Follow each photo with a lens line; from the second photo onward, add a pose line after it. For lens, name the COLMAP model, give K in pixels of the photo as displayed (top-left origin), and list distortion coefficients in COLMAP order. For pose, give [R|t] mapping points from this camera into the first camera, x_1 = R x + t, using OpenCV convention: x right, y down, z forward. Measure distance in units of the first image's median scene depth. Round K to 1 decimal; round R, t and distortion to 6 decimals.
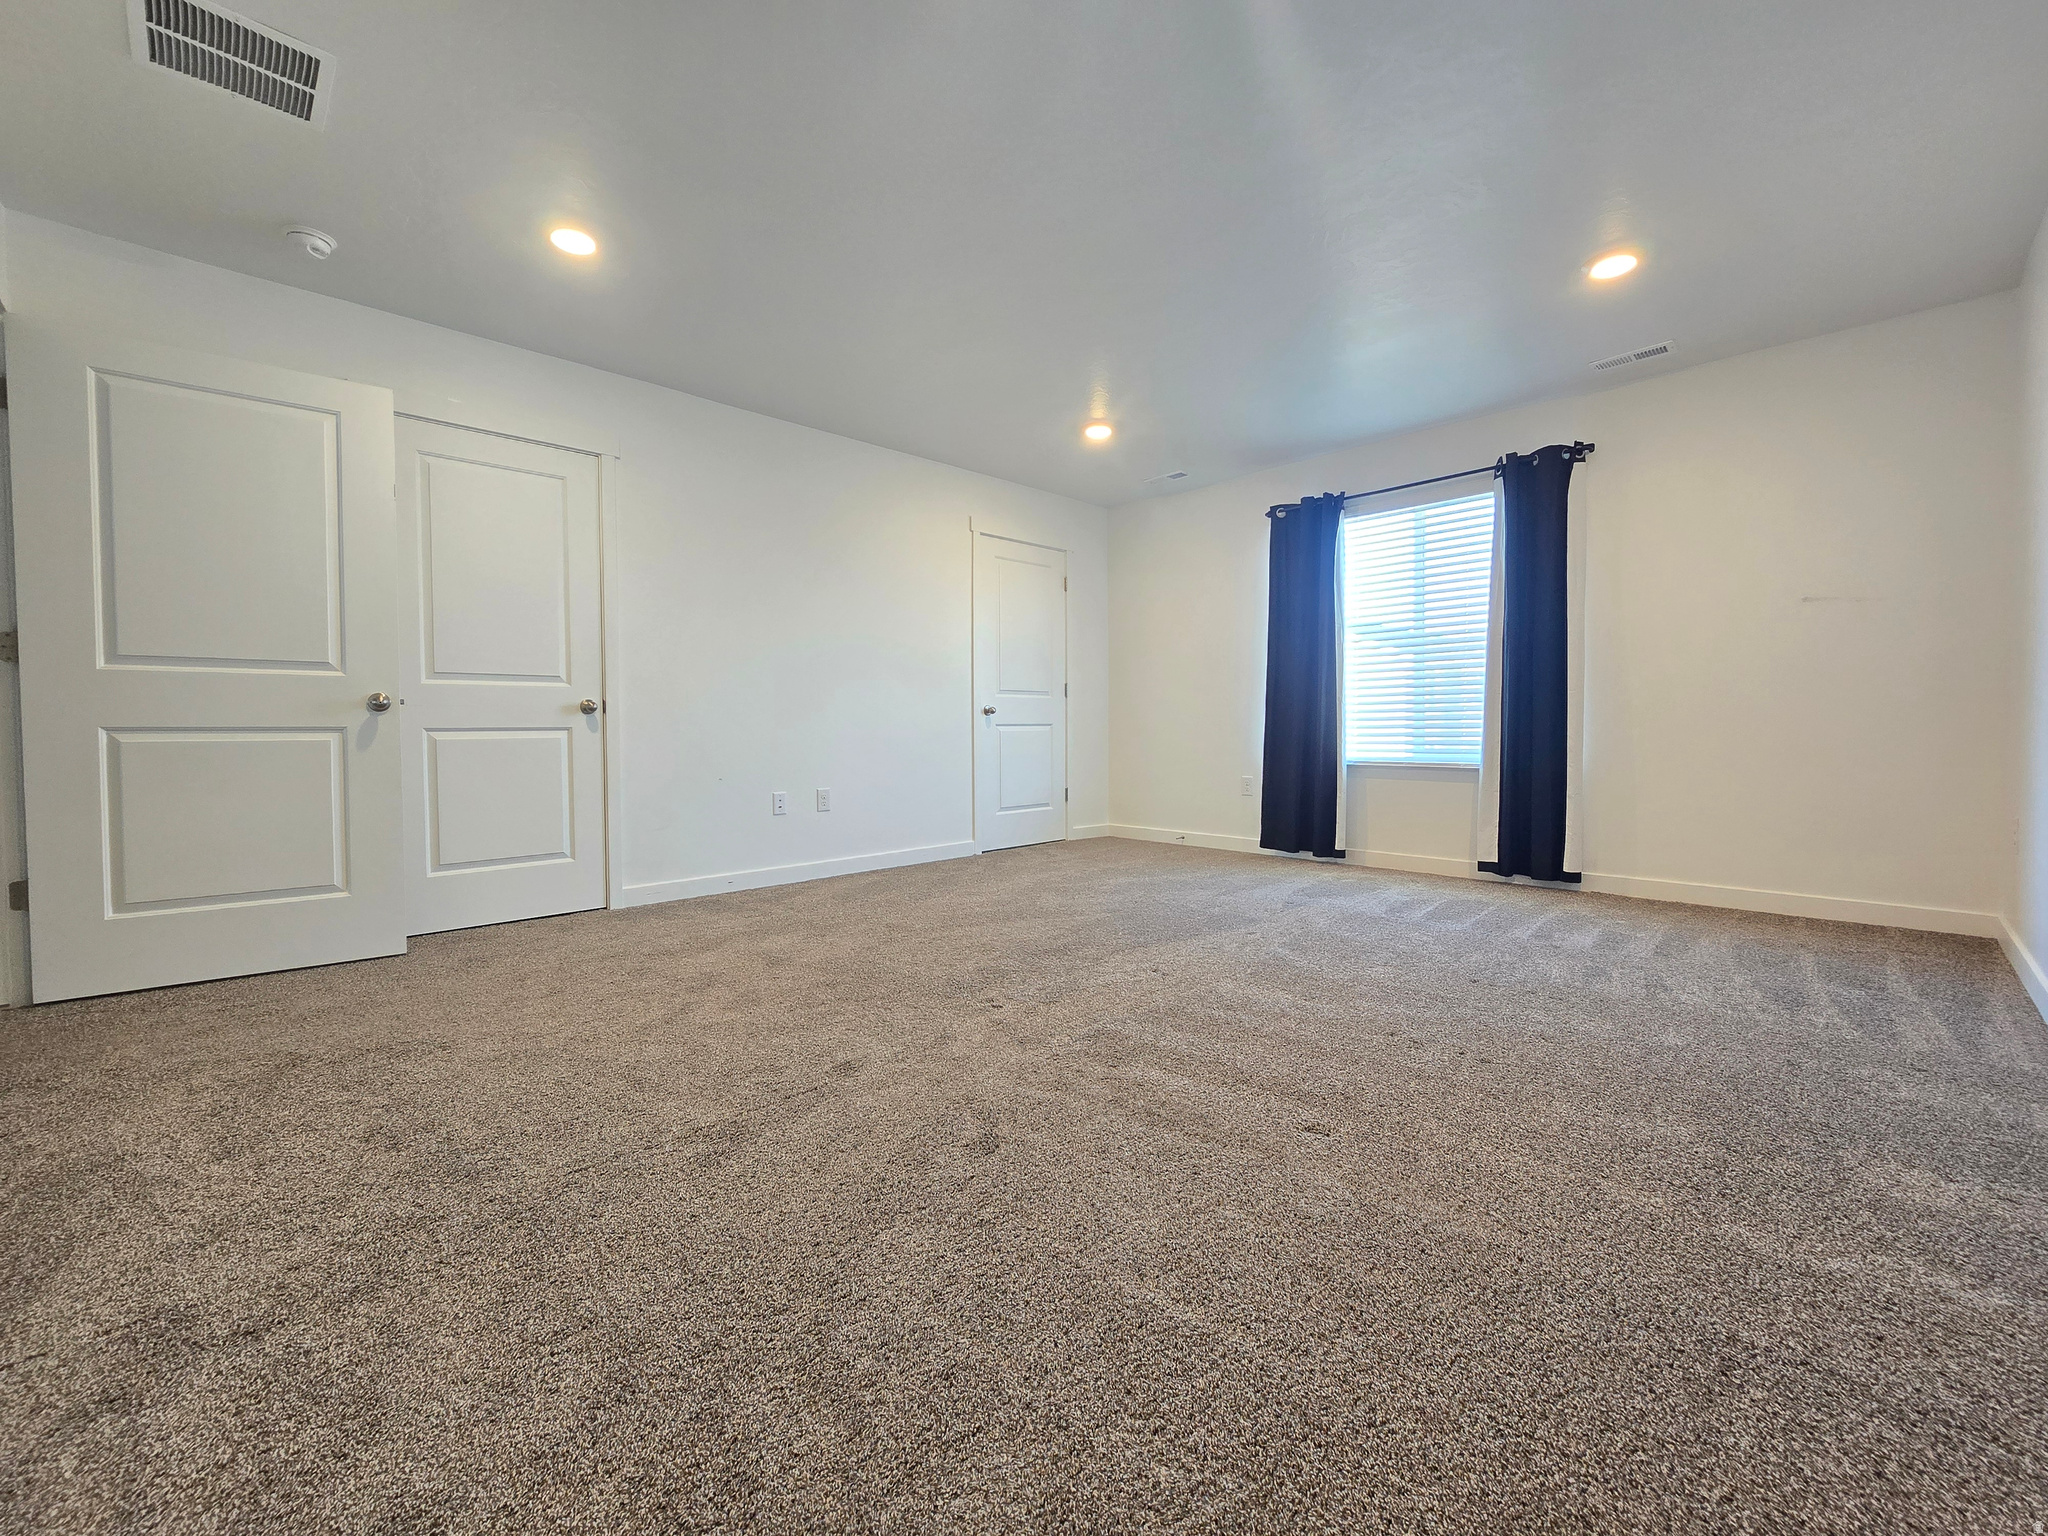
lens RADIAL K [[841.0, 0, 1013.2], [0, 841.0, 751.3], [0, 0, 1]] dist [-0.003458, -0.000727]
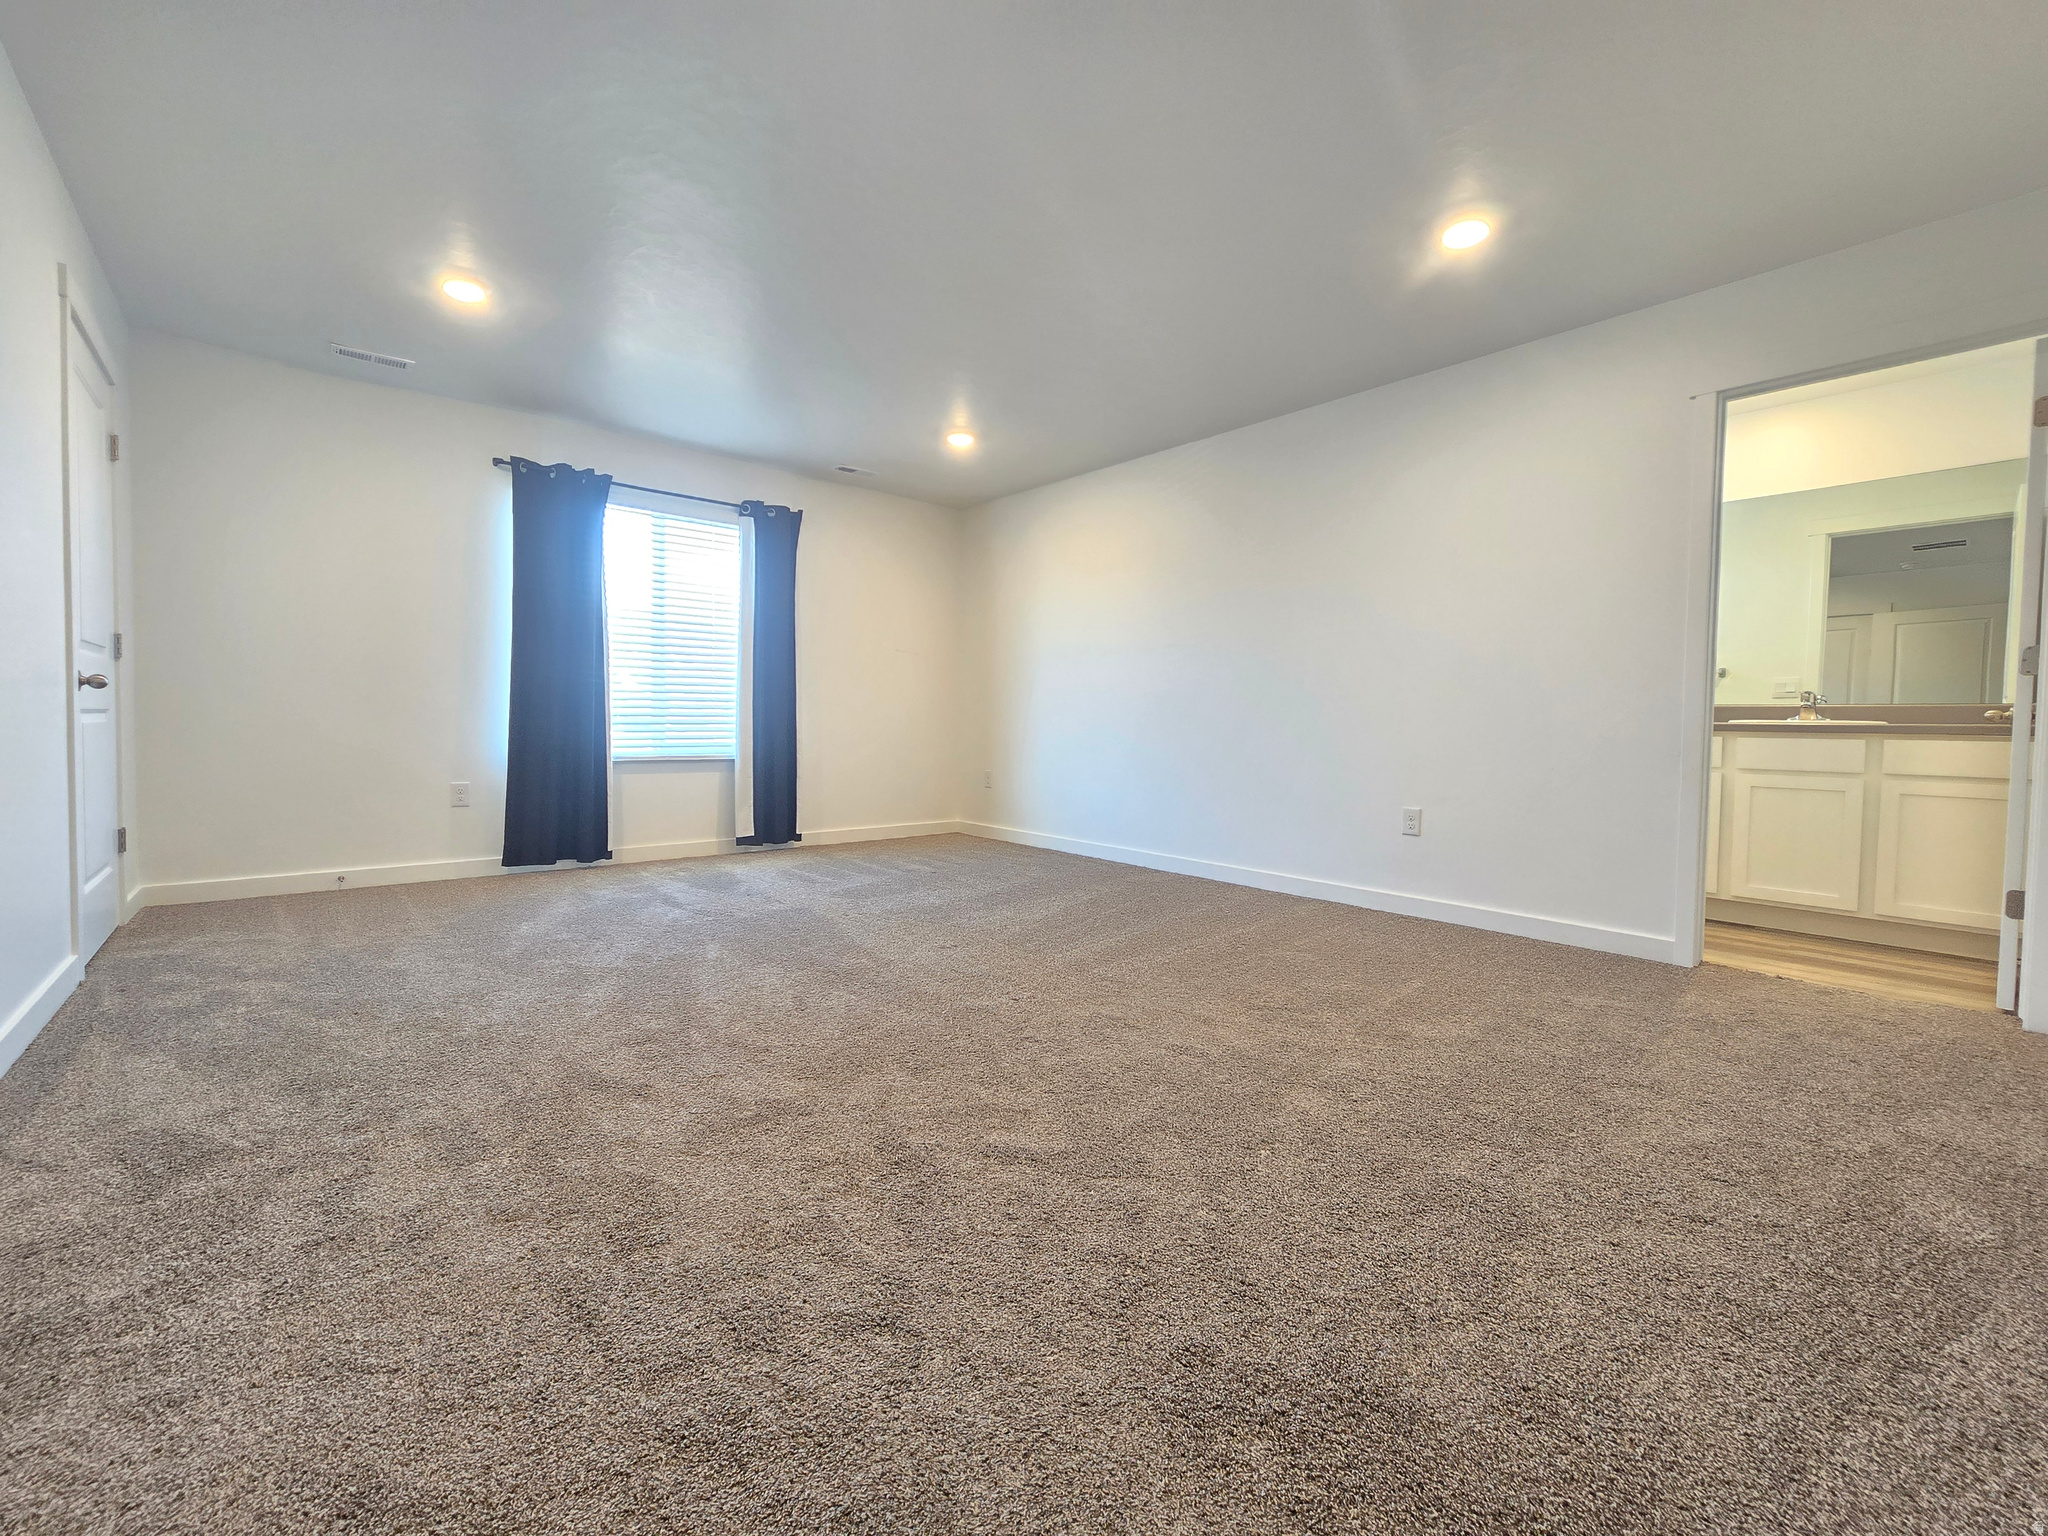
lens RADIAL K [[841.0, 0, 1013.2], [0, 841.0, 751.3], [0, 0, 1]] dist [-0.003458, -0.000727]
pose [[0.061762, -0.029328, 0.997660, -0.563218], [0.016650, 0.999459, 0.028350, -0.015719], [-0.997952, 0.014860, 0.062217, 0.513306]]
